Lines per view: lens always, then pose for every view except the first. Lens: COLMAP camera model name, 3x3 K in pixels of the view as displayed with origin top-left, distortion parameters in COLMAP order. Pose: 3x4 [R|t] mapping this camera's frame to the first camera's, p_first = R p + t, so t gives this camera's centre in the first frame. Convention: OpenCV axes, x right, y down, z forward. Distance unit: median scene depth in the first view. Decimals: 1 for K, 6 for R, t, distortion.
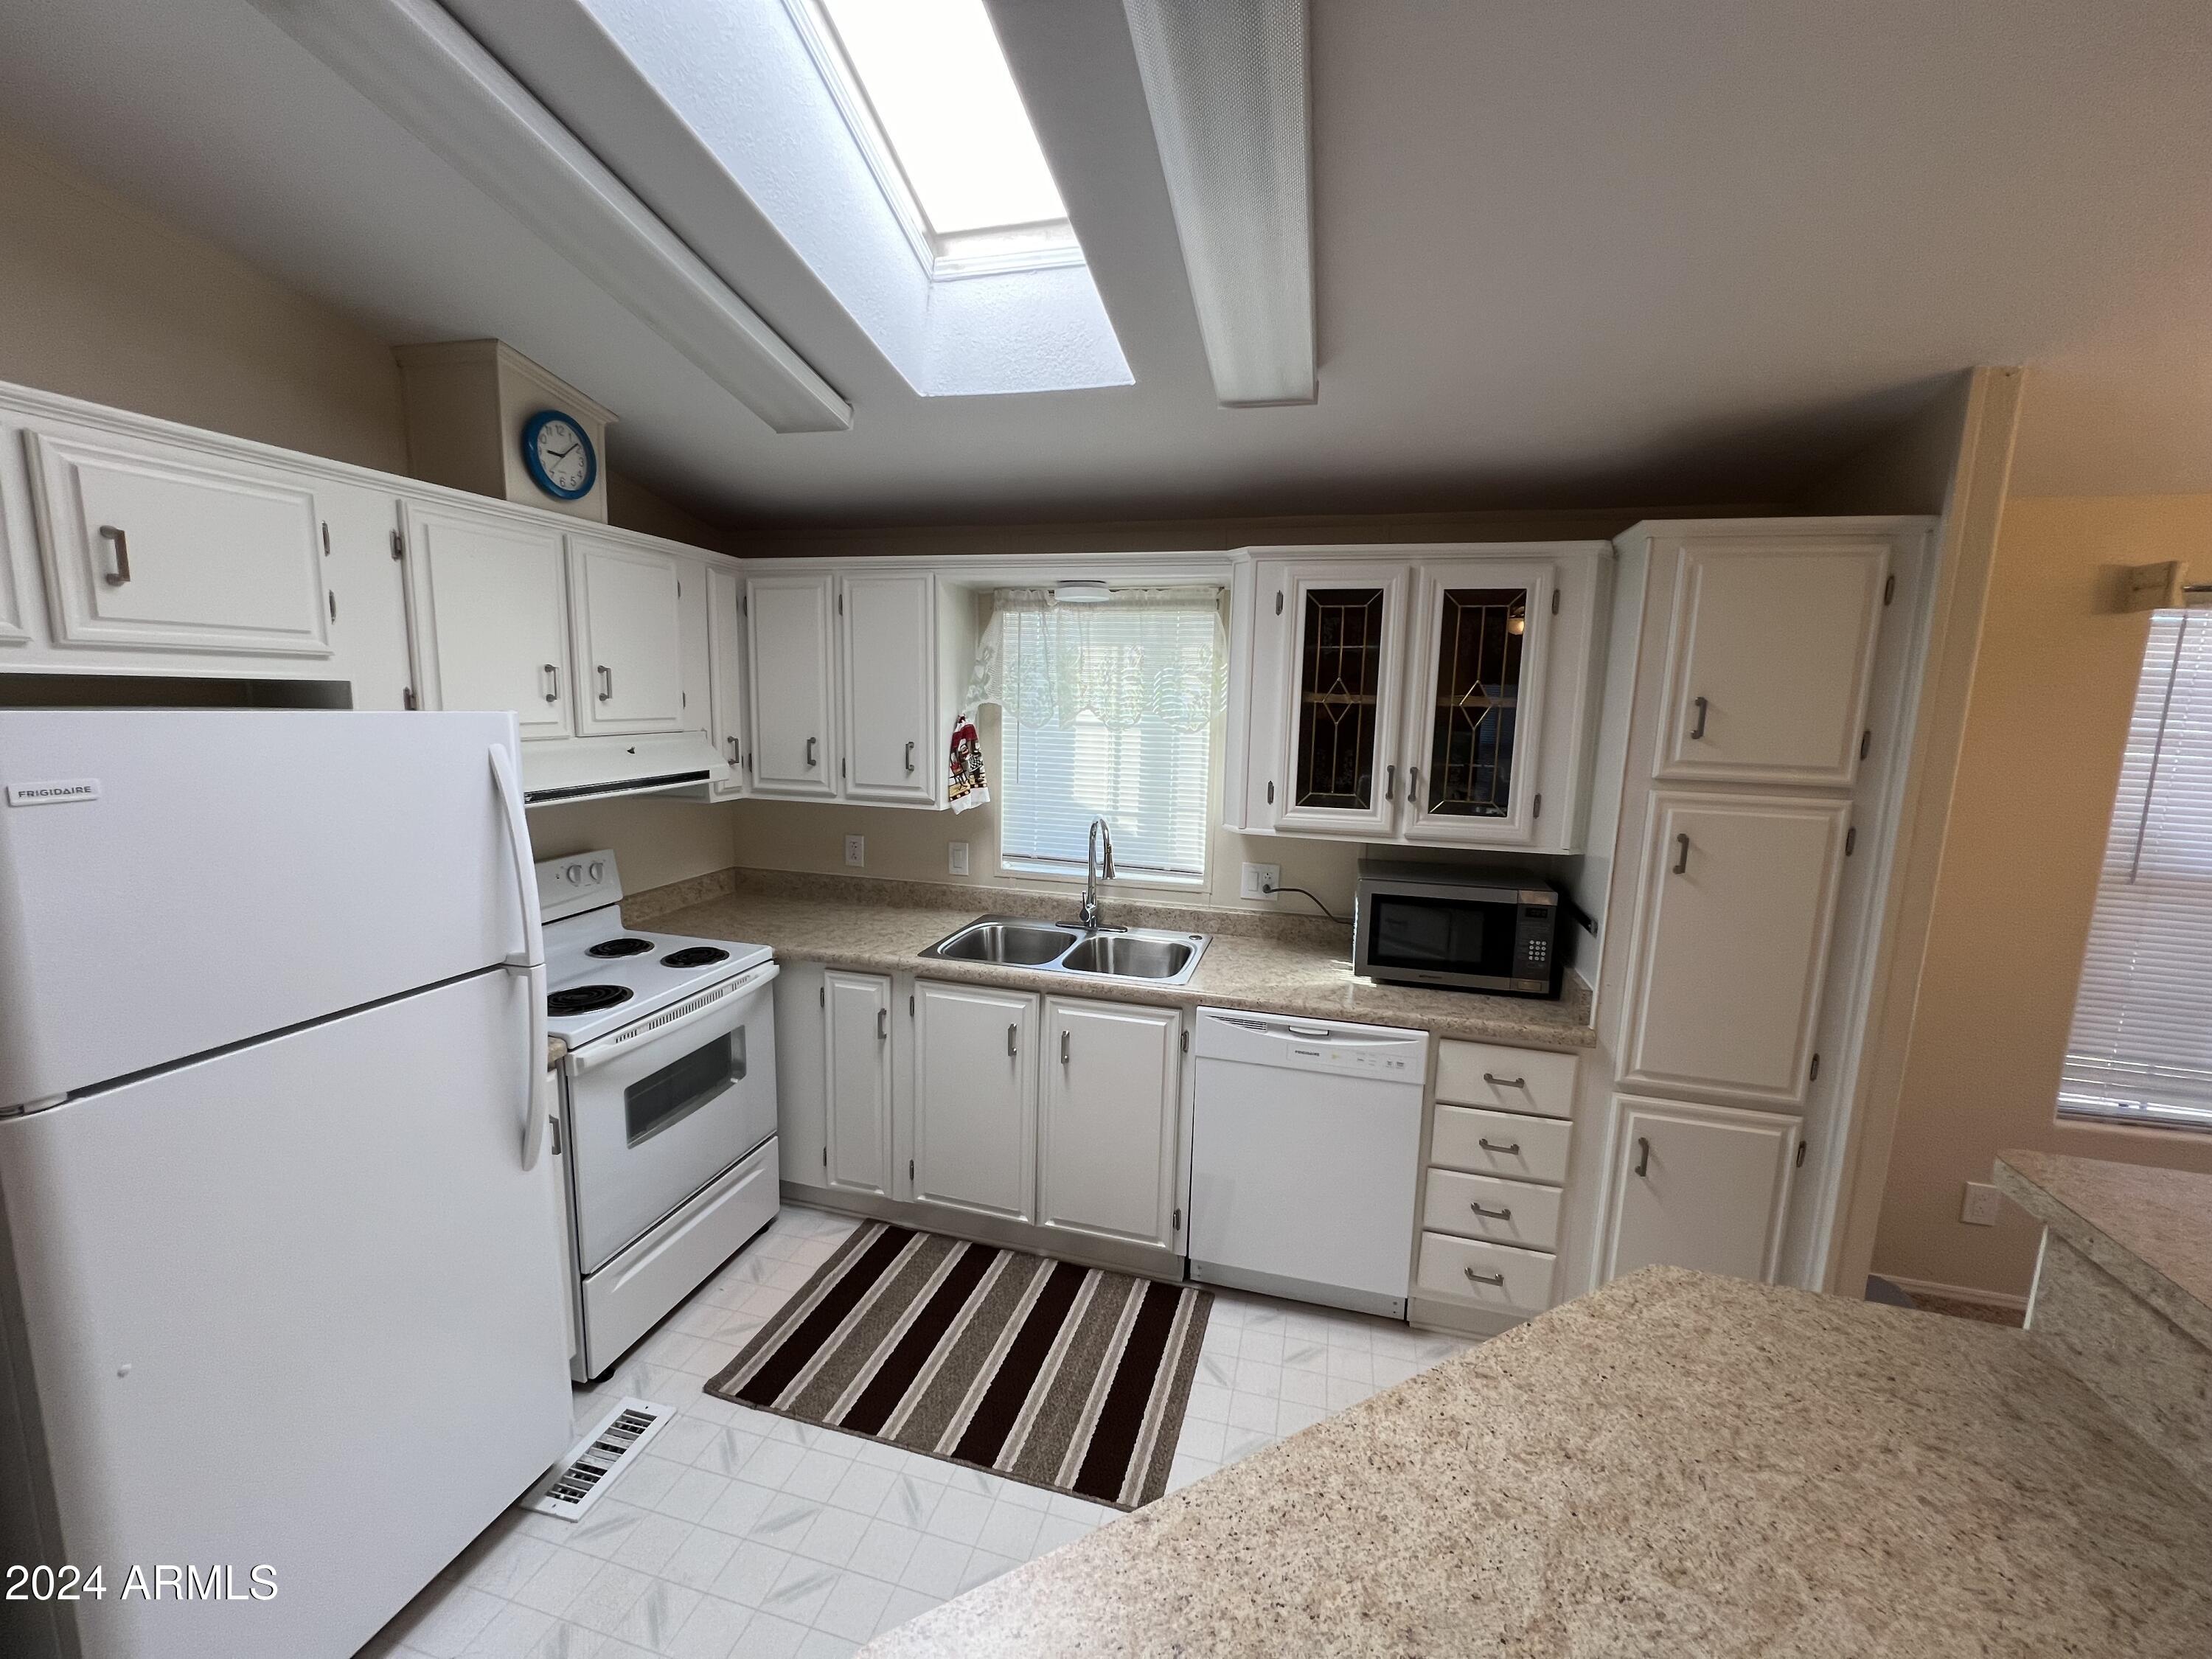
lens RADIAL K [[877.3, 0, 1105.7], [0, 877.3, 824.2], [0, 0, 1]] dist [-0.003849, 0.000429]
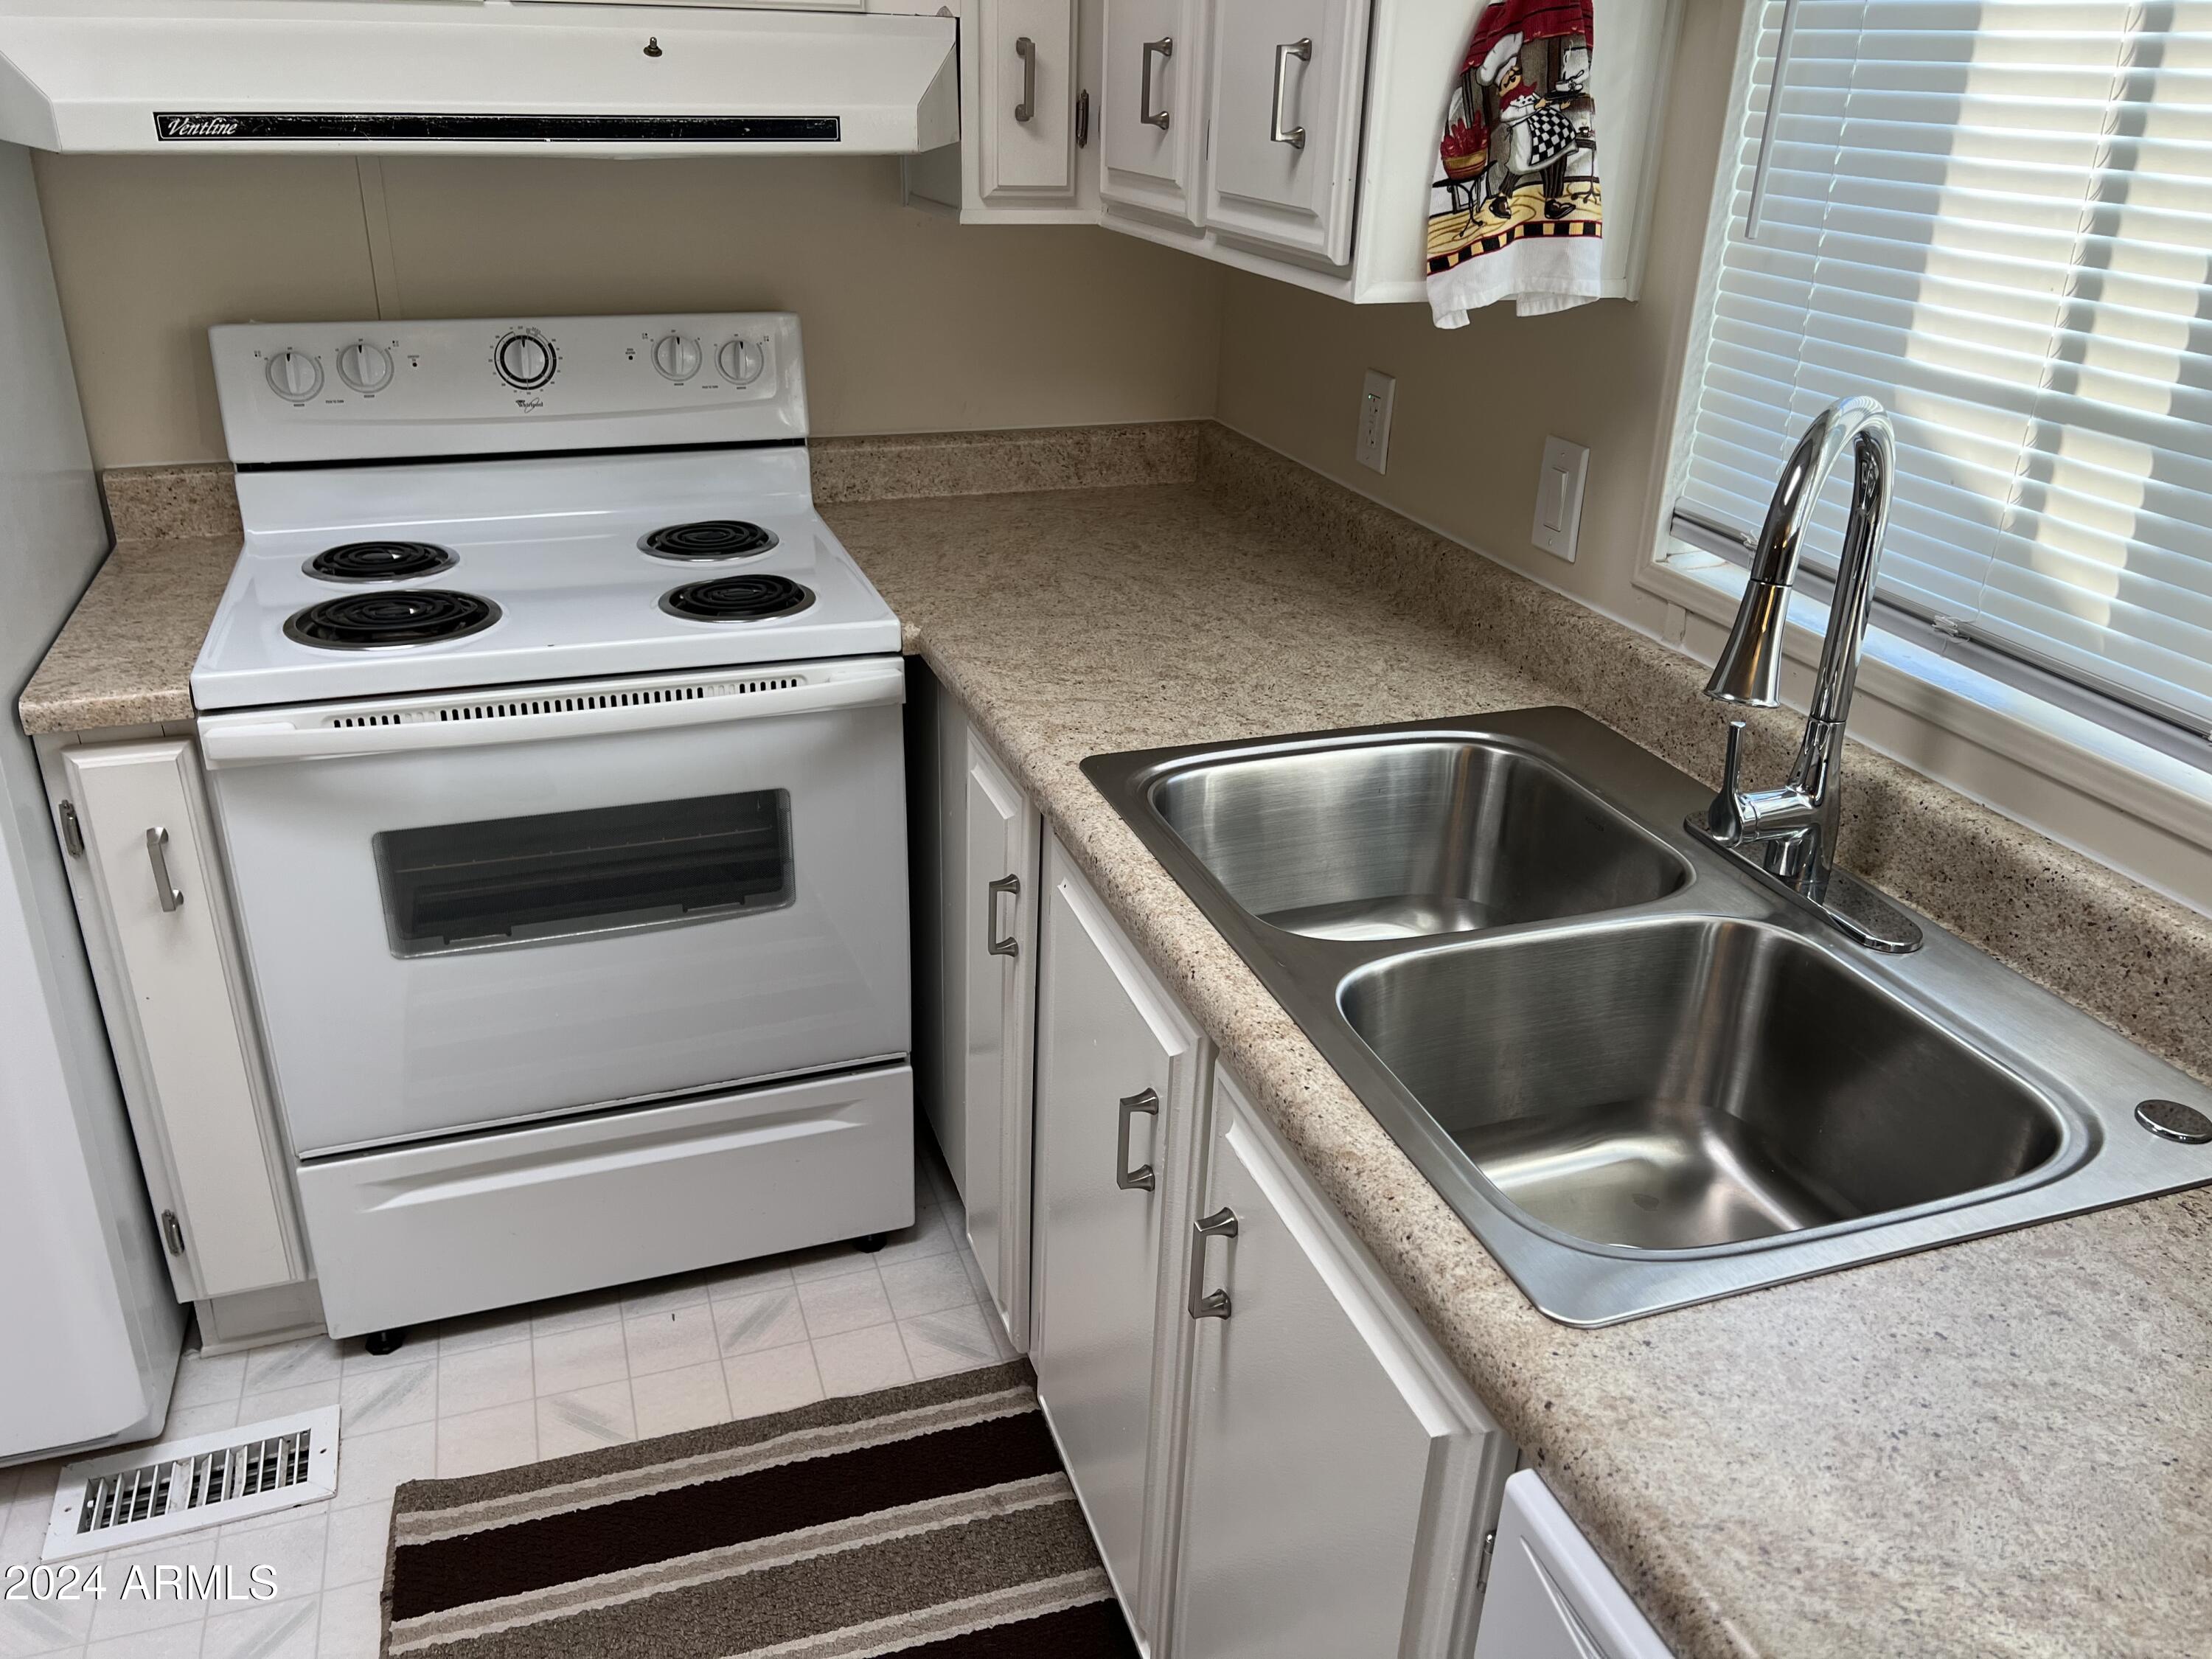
lens RADIAL K [[1675.5, 0, 1092.4], [0, 1675.5, 821.5], [0, 0, 1]] dist [0.027303, -0.029511]
pose [[0.560887, 0.333568, -0.757719, 0.279918], [-0.130793, 0.939447, 0.316752, -0.023174], [0.817495, -0.078557, 0.570553, 0.728923]]
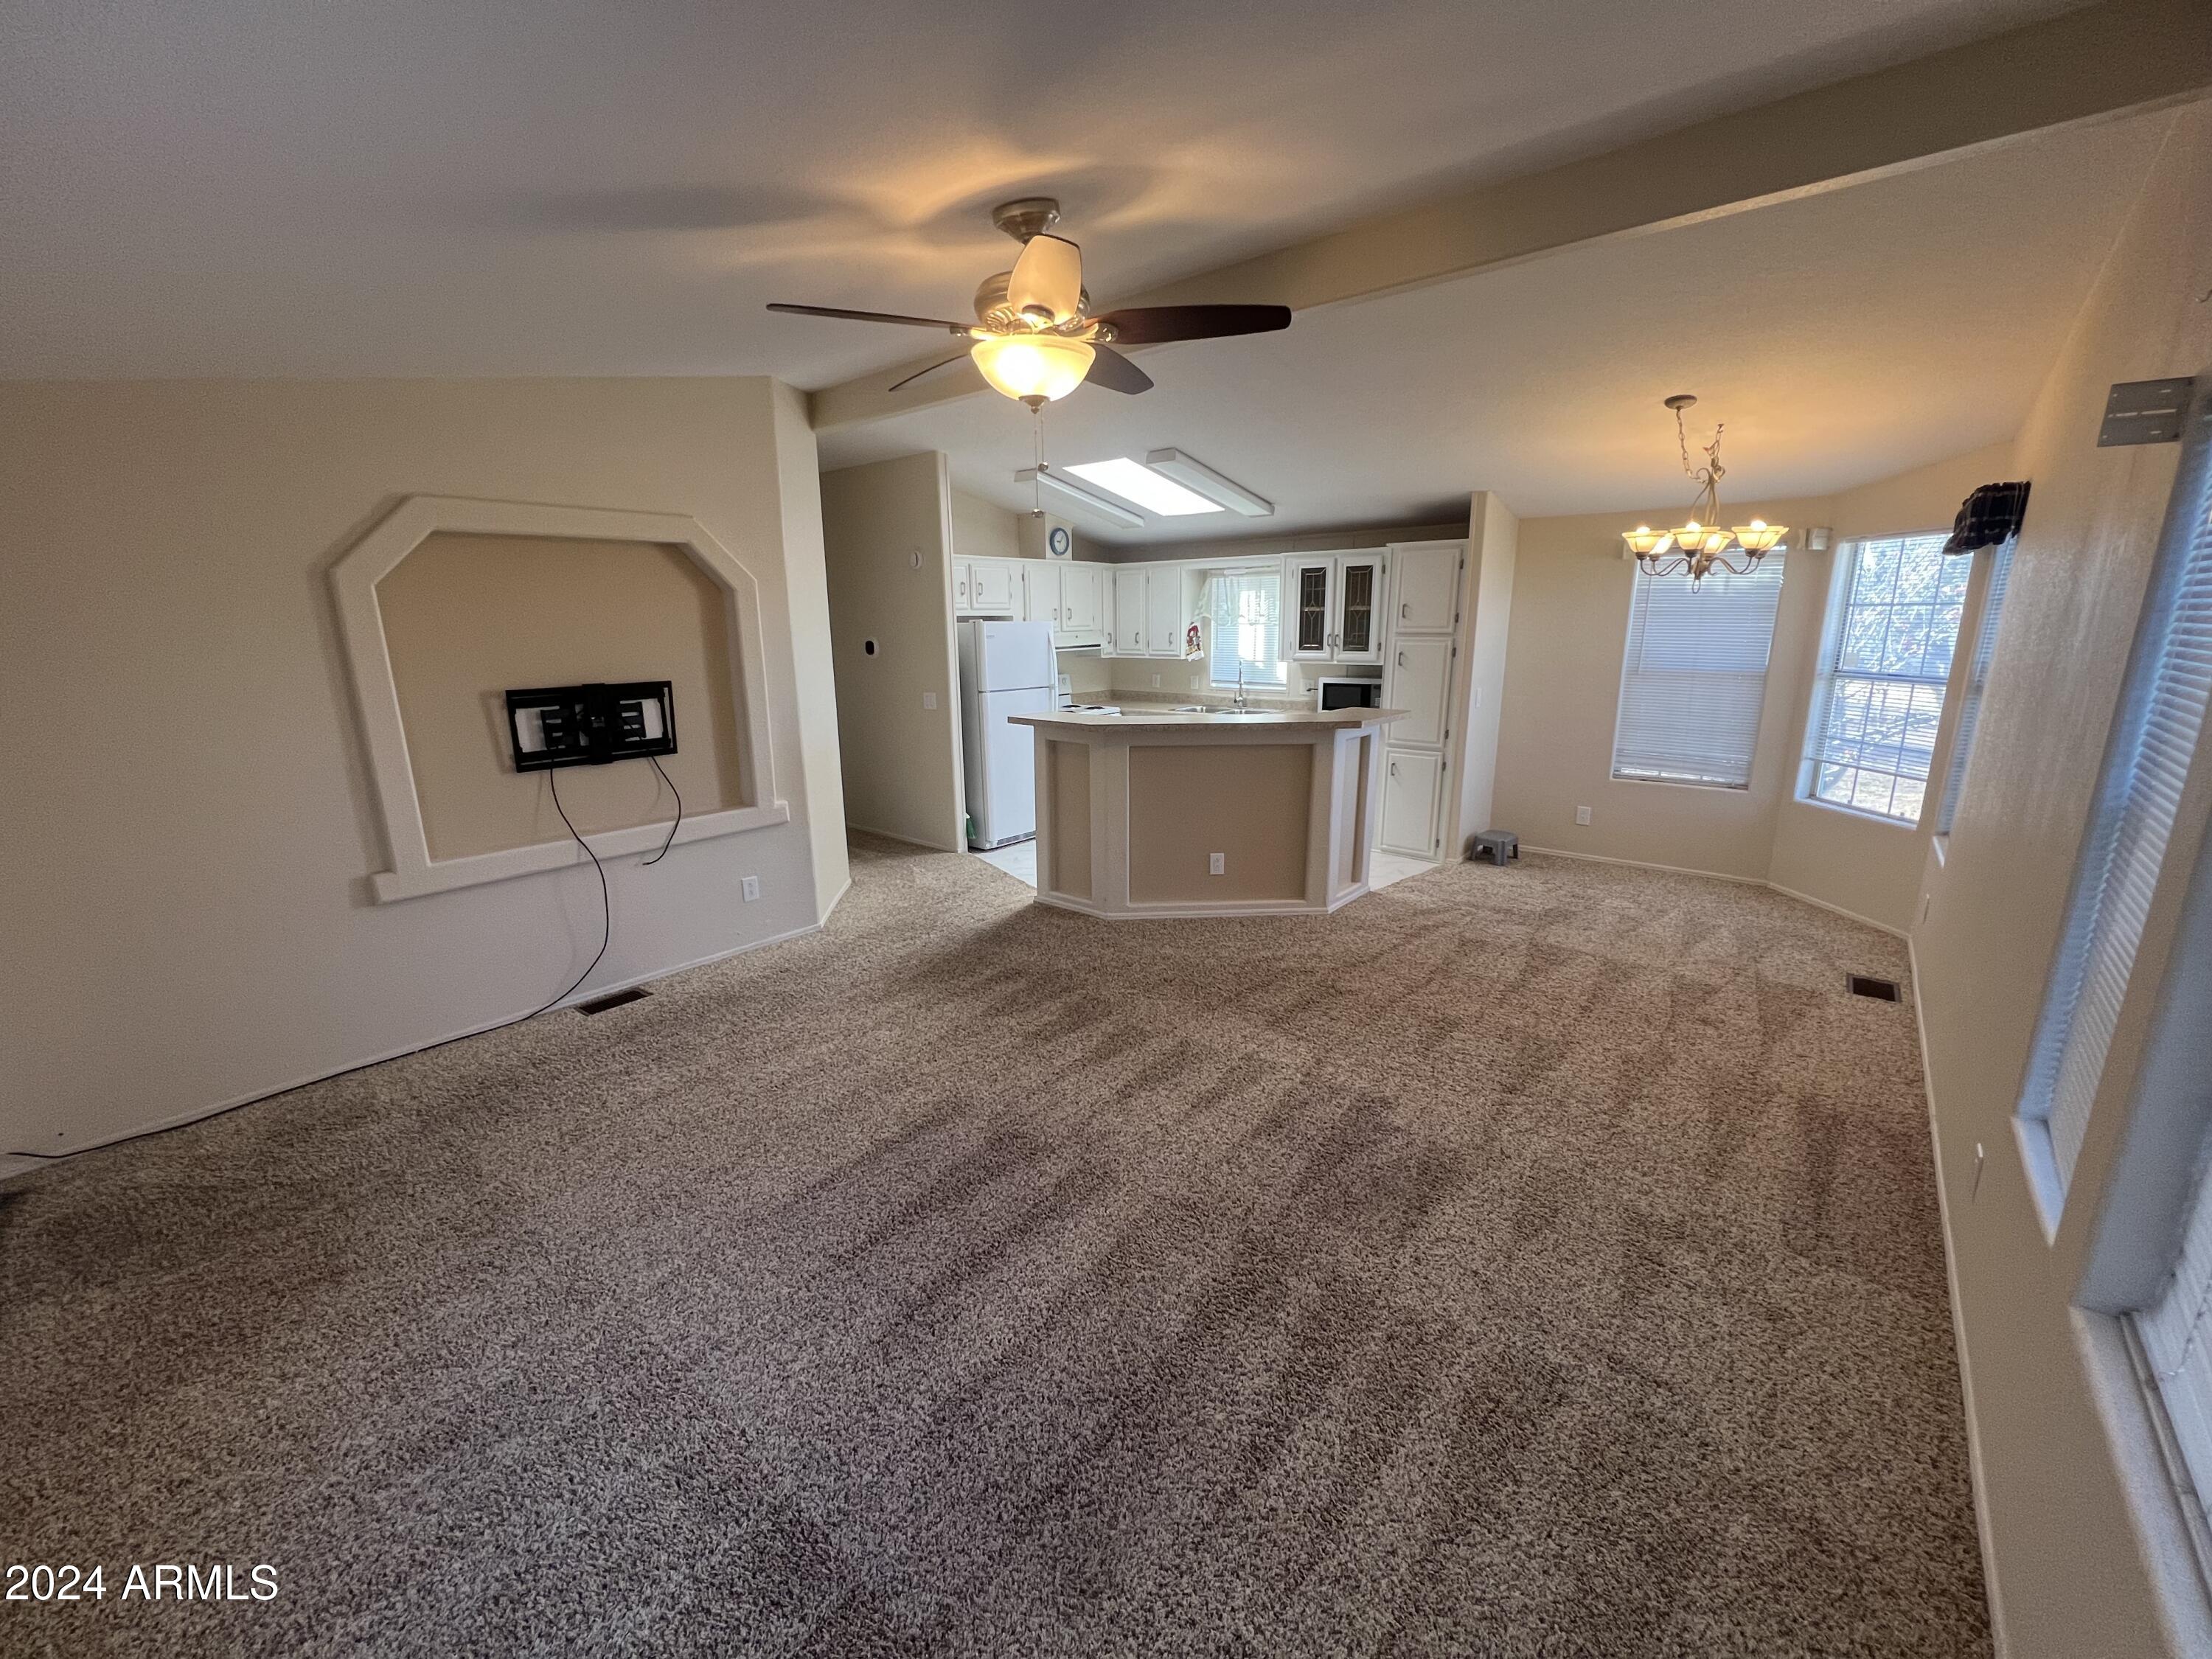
lens RADIAL K [[877.3, 0, 1100.5], [0, 877.3, 826.7], [0, 0, 1]] dist [-0.003849, 0.000429]
pose [[0.902961, 0.063164, -0.425056, 0.875046], [-0.025853, 0.995332, 0.092988, 0.291669], [0.428945, -0.072975, 0.900378, -1.769043]]
